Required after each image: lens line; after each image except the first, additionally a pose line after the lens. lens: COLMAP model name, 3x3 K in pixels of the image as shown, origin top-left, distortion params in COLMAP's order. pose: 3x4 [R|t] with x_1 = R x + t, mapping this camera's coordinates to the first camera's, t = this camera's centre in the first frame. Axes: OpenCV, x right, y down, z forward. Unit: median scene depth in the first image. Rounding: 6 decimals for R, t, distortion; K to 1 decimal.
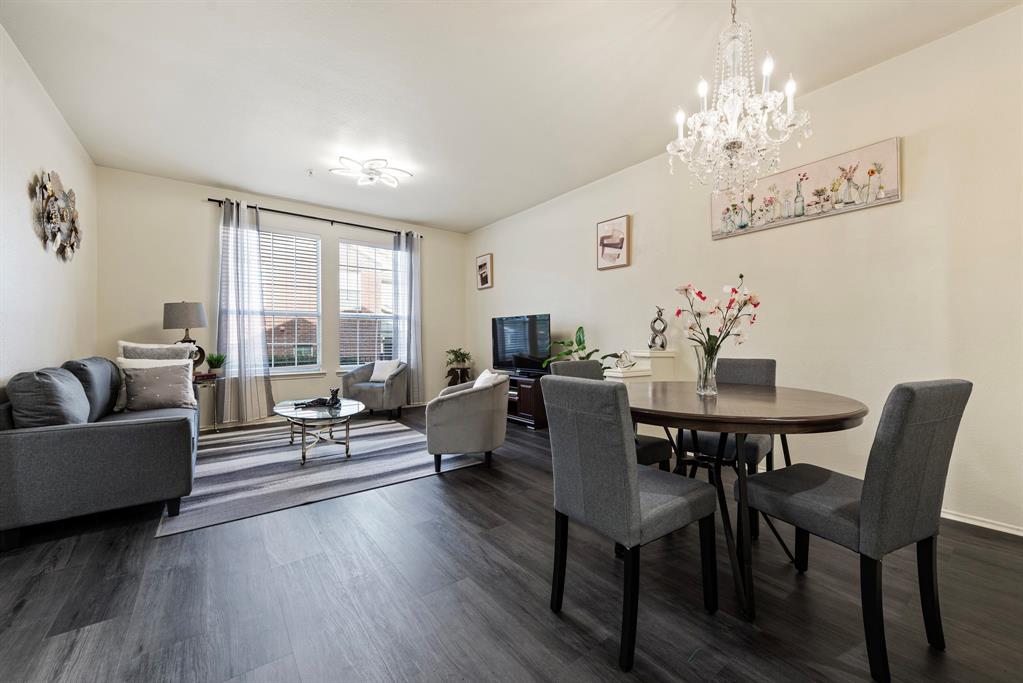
lens RADIAL K [[398.6, 0, 524.5], [0, 398.6, 340.1], [0, 0, 1]] dist [0.006675, -0.000558]
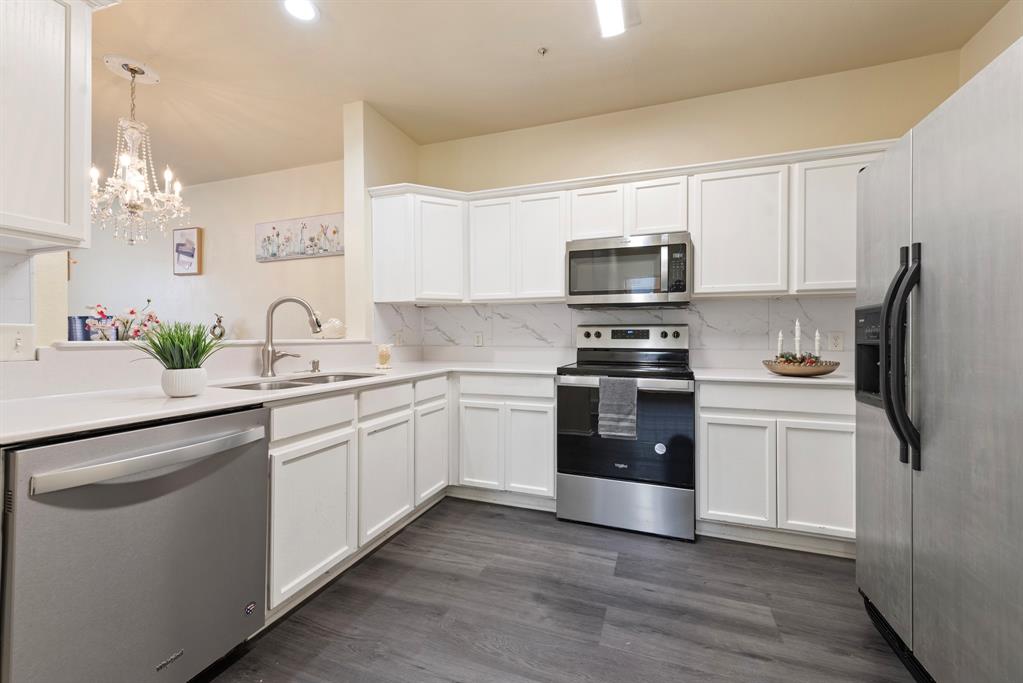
lens RADIAL K [[402.2, 0, 524.8], [0, 402.2, 338.8], [0, 0, 1]] dist [0.007021, -0.000492]
pose [[0.841547, 0.005048, 0.540161, 0.394035], [-0.006723, 0.999977, 0.001128, -0.017160], [-0.540142, -0.004581, 0.841561, -0.388705]]
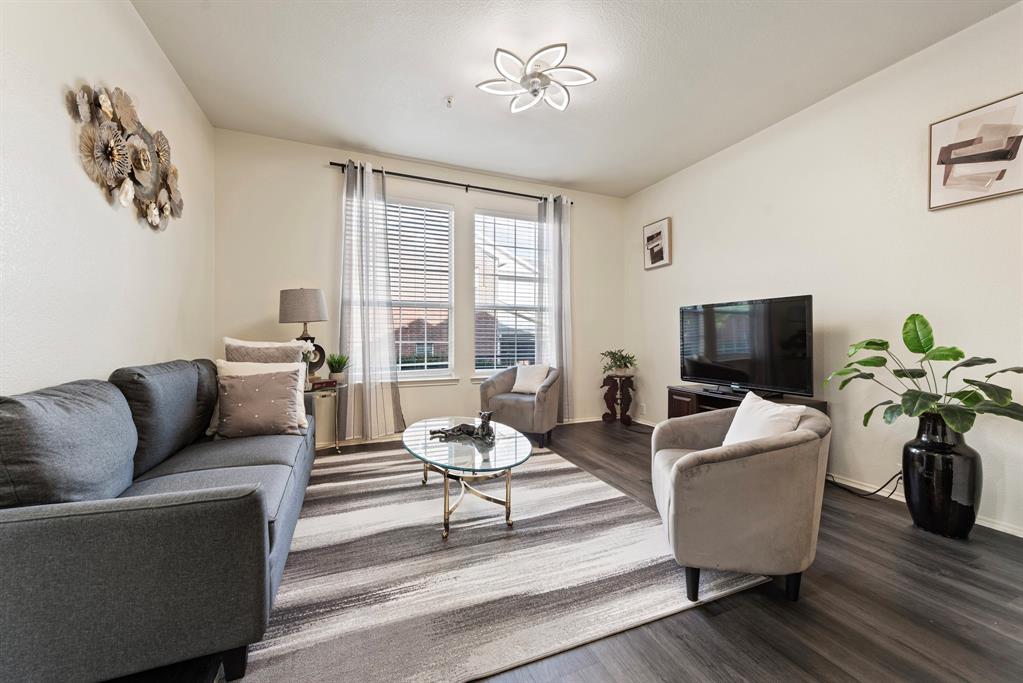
lens RADIAL K [[402.2, 0, 524.8], [0, 402.2, 338.8], [0, 0, 1]] dist [0.007021, -0.000492]
pose [[0.967858, 0.003611, -0.251472, -0.217535], [-0.003470, 0.999993, 0.001005, 0.001060], [0.251474, -0.000100, 0.967864, 0.332102]]
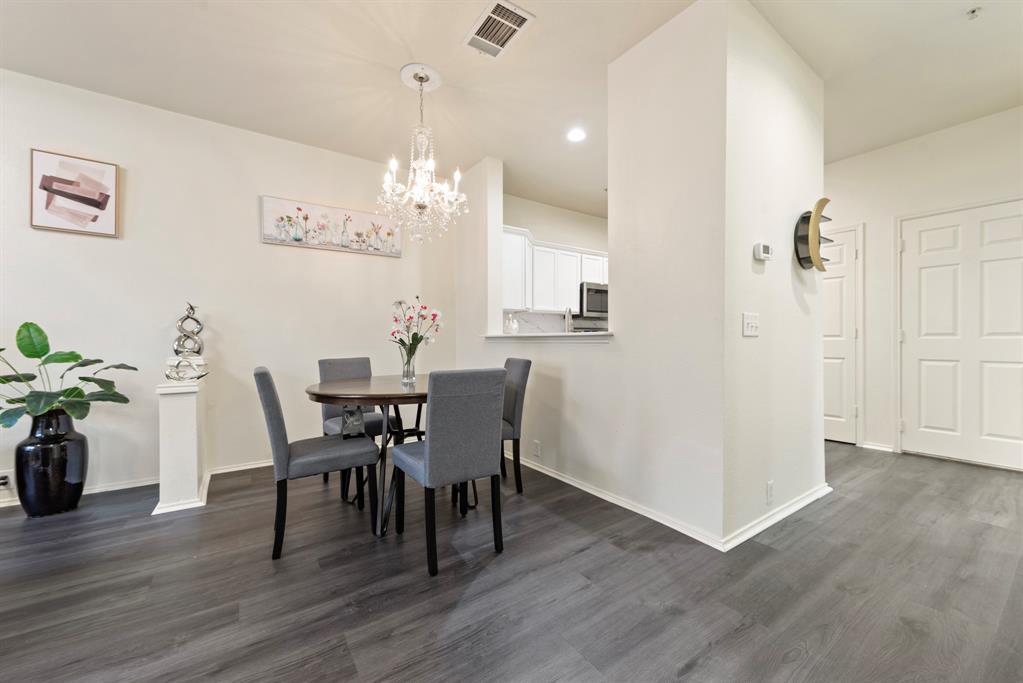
lens RADIAL K [[402.2, 0, 524.8], [0, 402.2, 338.8], [0, 0, 1]] dist [0.007021, -0.000492]
pose [[0.043855, 0.008866, 0.998999, -0.395511], [0.009382, 0.999913, -0.009286, 0.002818], [-0.998994, 0.009780, 0.043768, 0.247828]]
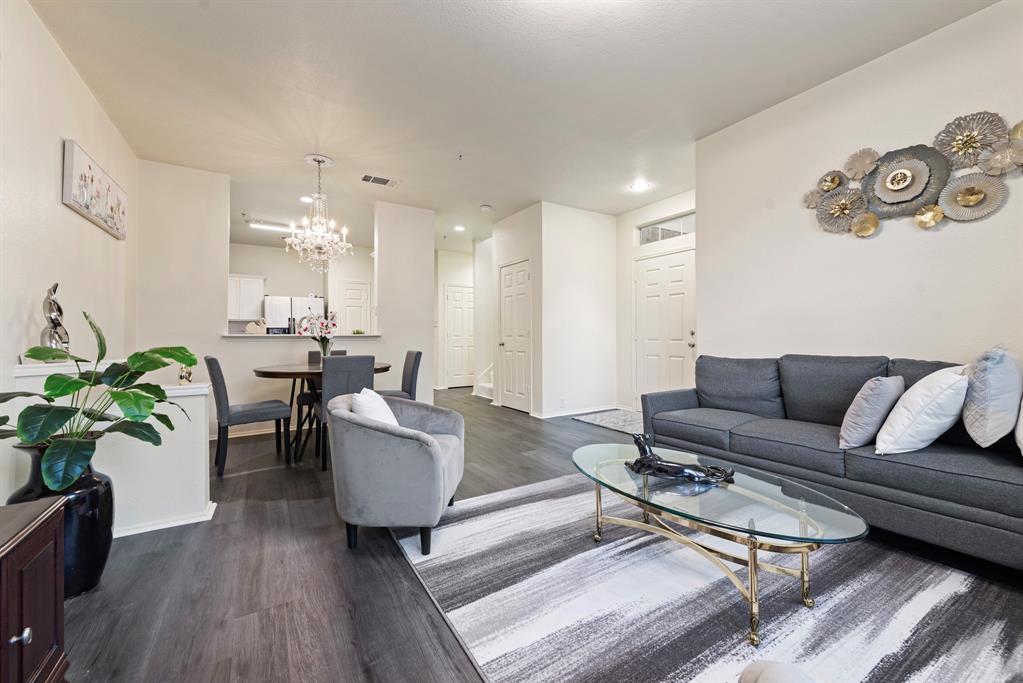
lens RADIAL K [[402.2, 0, 524.8], [0, 402.2, 338.8], [0, 0, 1]] dist [0.007021, -0.000492]
pose [[-0.995450, 0.011739, 0.094558, -0.328033], [0.012253, 0.999913, 0.004866, -0.002747], [-0.094493, 0.006003, -0.995507, 1.316503]]
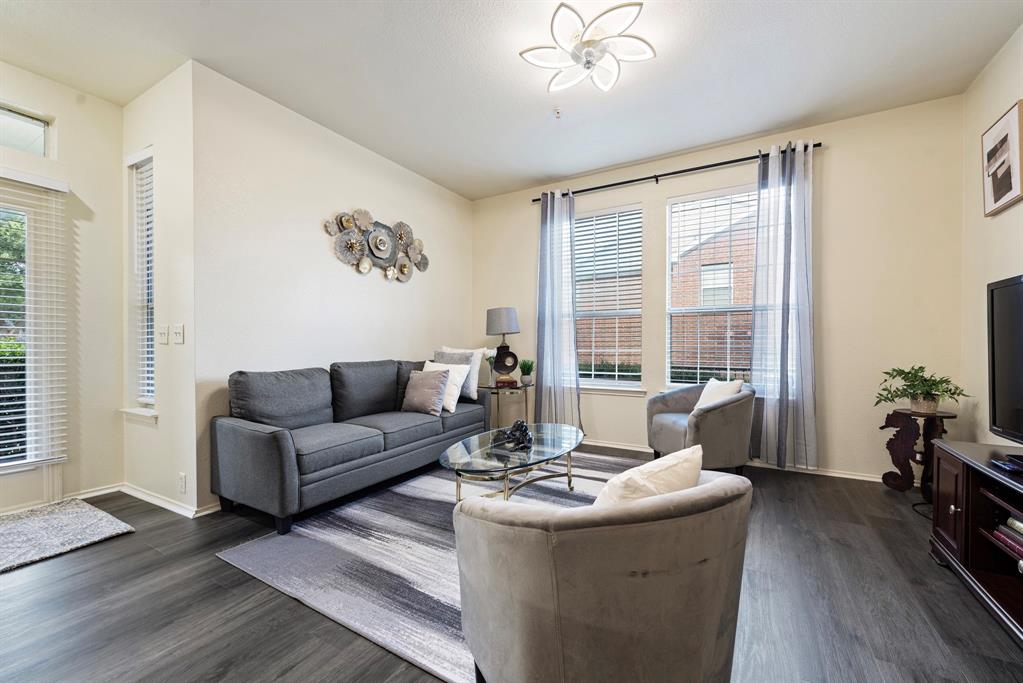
lens RADIAL K [[402.7, 0, 521.9], [0, 402.7, 348.8], [0, 0, 1]] dist [0.001765, -0.000434]
pose [[0.376262, 0.009081, -0.926469, 0.115591], [-0.003035, 0.999959, 0.008569, -0.001528], [0.926508, -0.000412, 0.376274, 0.654438]]
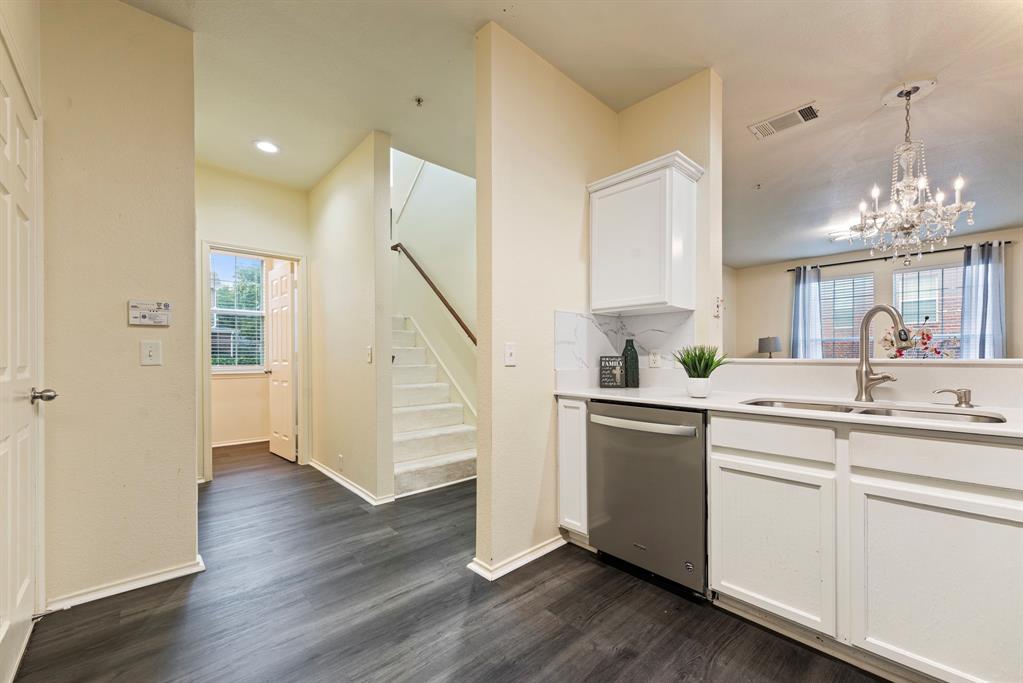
lens RADIAL K [[405.0, 0, 523.2], [0, 405.0, 357.8], [0, 0, 1]] dist [0.006807, -0.000345]
pose [[0.083784, 0.007897, -0.996453, 0.793876], [0.000647, 0.999968, 0.007980, -0.017676], [0.996484, -0.001313, 0.083776, -0.200730]]
